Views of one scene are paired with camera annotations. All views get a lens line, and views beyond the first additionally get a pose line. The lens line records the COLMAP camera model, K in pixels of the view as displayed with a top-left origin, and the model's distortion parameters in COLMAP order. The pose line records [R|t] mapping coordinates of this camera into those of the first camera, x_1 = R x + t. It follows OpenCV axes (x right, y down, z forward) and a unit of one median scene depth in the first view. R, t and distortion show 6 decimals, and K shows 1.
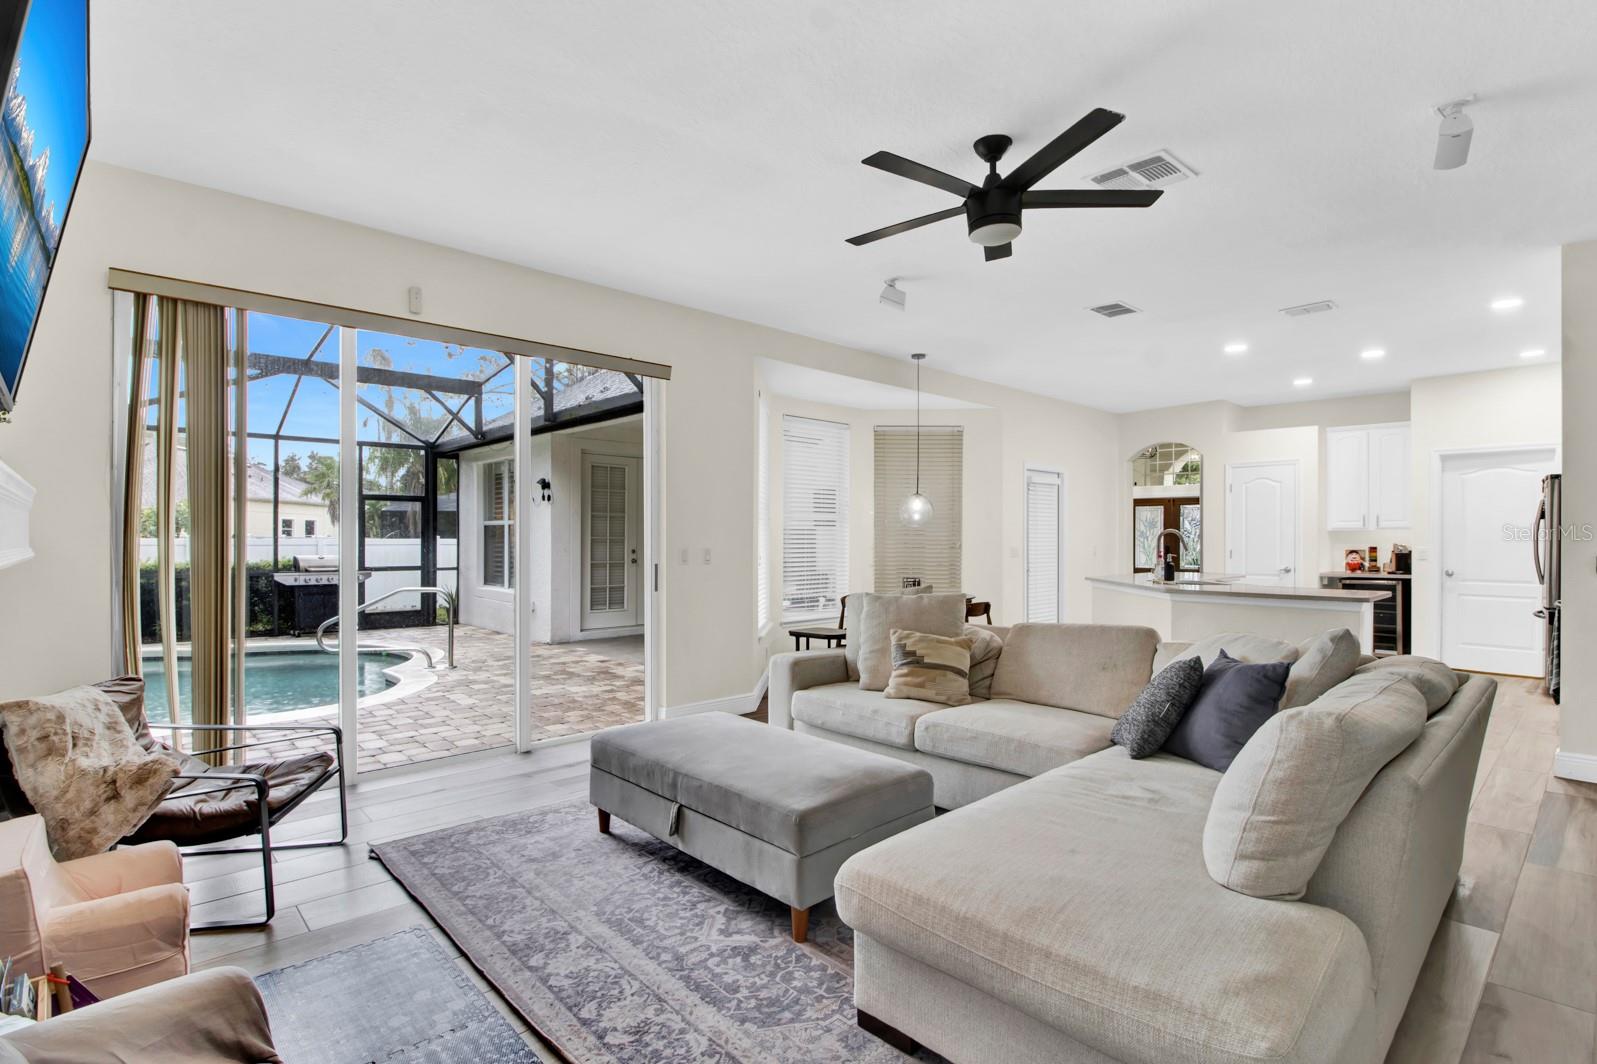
lens RADIAL K [[759.5, 0, 759.1], [0, 759.5, 535.1], [0, 0, 1]] dist [0.002538, -0.018905]
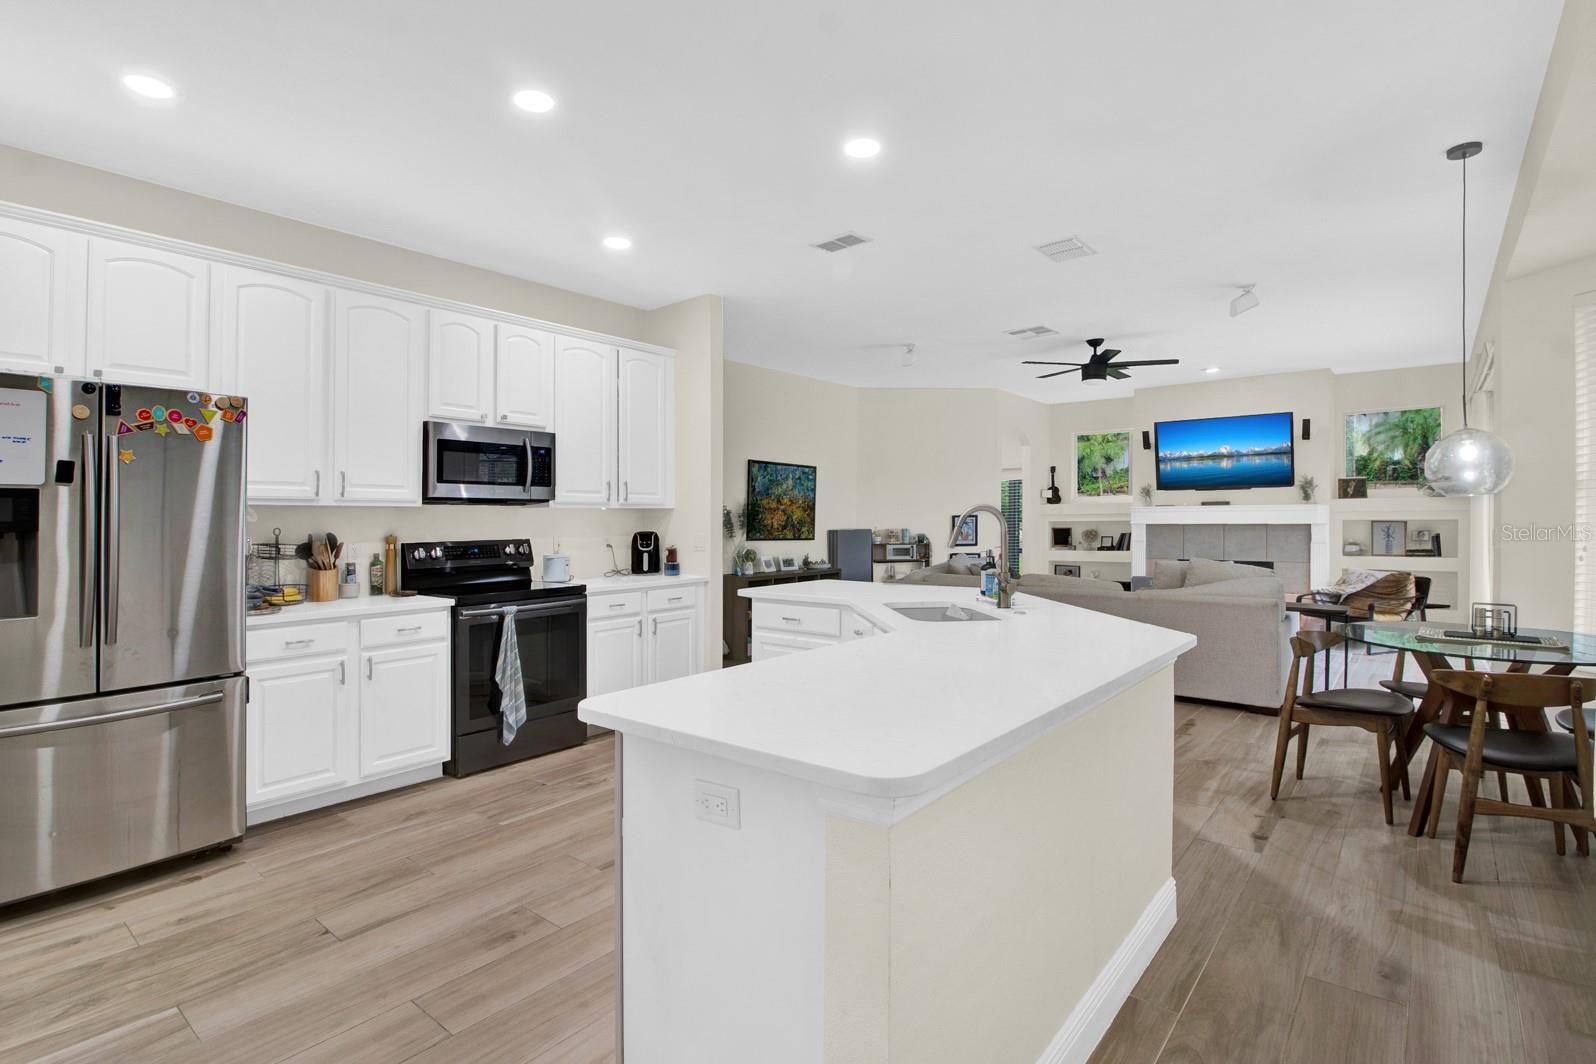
lens RADIAL K [[773.6, 0, 795.3], [0, 773.6, 530.9], [0, 0, 1]] dist [-0.014302, -0.001229]
pose [[-0.986585, 0.007622, -0.163068, 0.635146], [0.006182, 0.999937, 0.009338, 0.003200], [0.163129, 0.008205, -0.986571, 1.275065]]
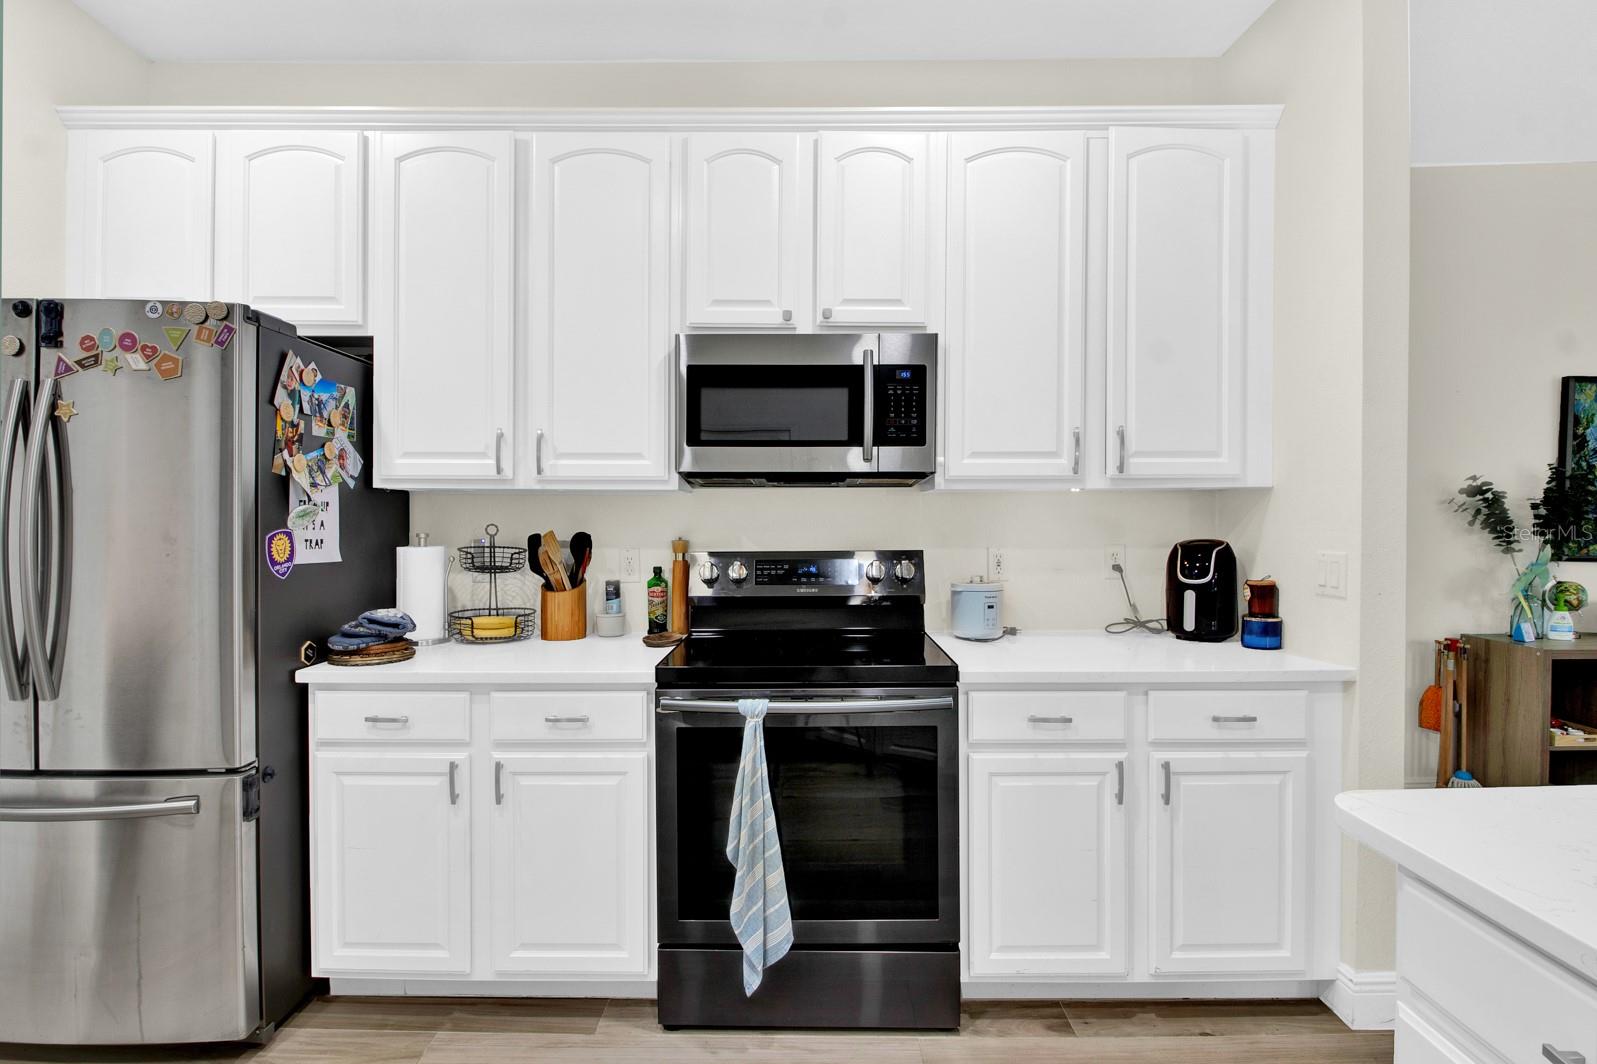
lens RADIAL K [[759.8, 0, 796.1], [0, 759.8, 512.6], [0, 0, 1]] dist [0.010805, -0.000106]
pose [[-0.753501, 0.003088, 0.657440, 0.569782], [-0.001701, 0.999976, -0.006647, 0.000599], [-0.657445, -0.006127, -0.753478, 0.874248]]
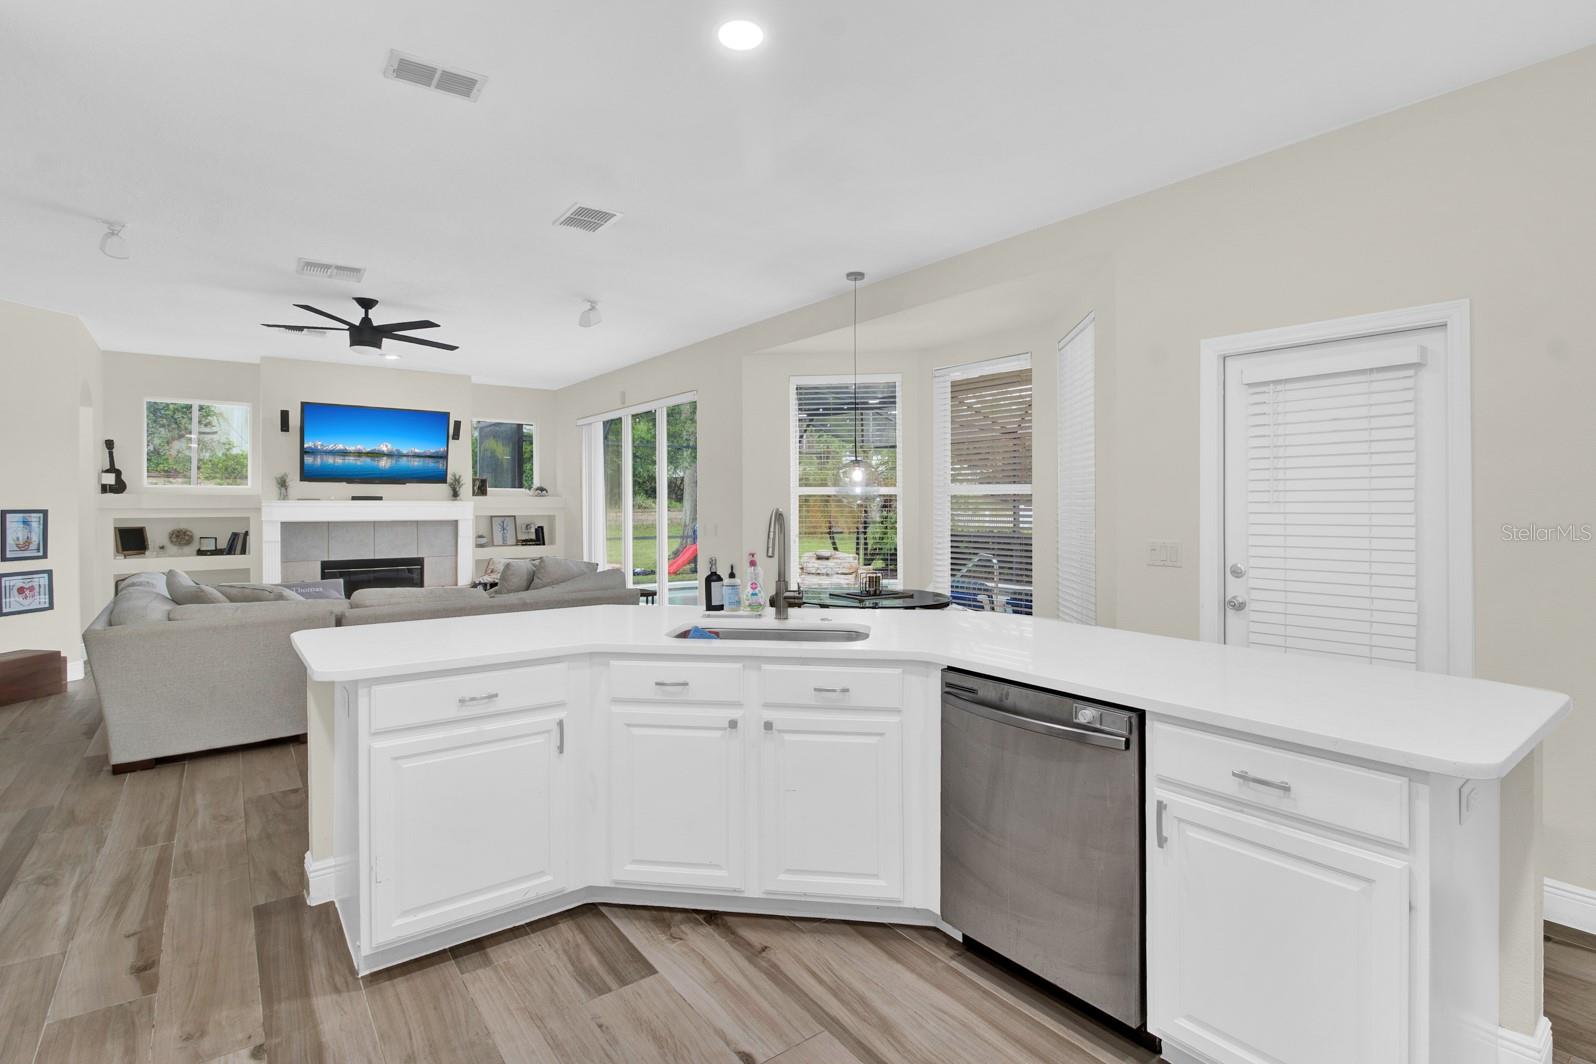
lens RADIAL K [[754.7, 0, 793.0], [0, 754.7, 509.8], [0, 0, 1]] dist [-0.015573, -0.000774]
pose [[-0.067990, 0.003107, -0.997681, 0.844152], [0.005163, 0.999983, 0.002762, -0.007271], [0.997673, -0.004963, -0.068004, 0.889881]]
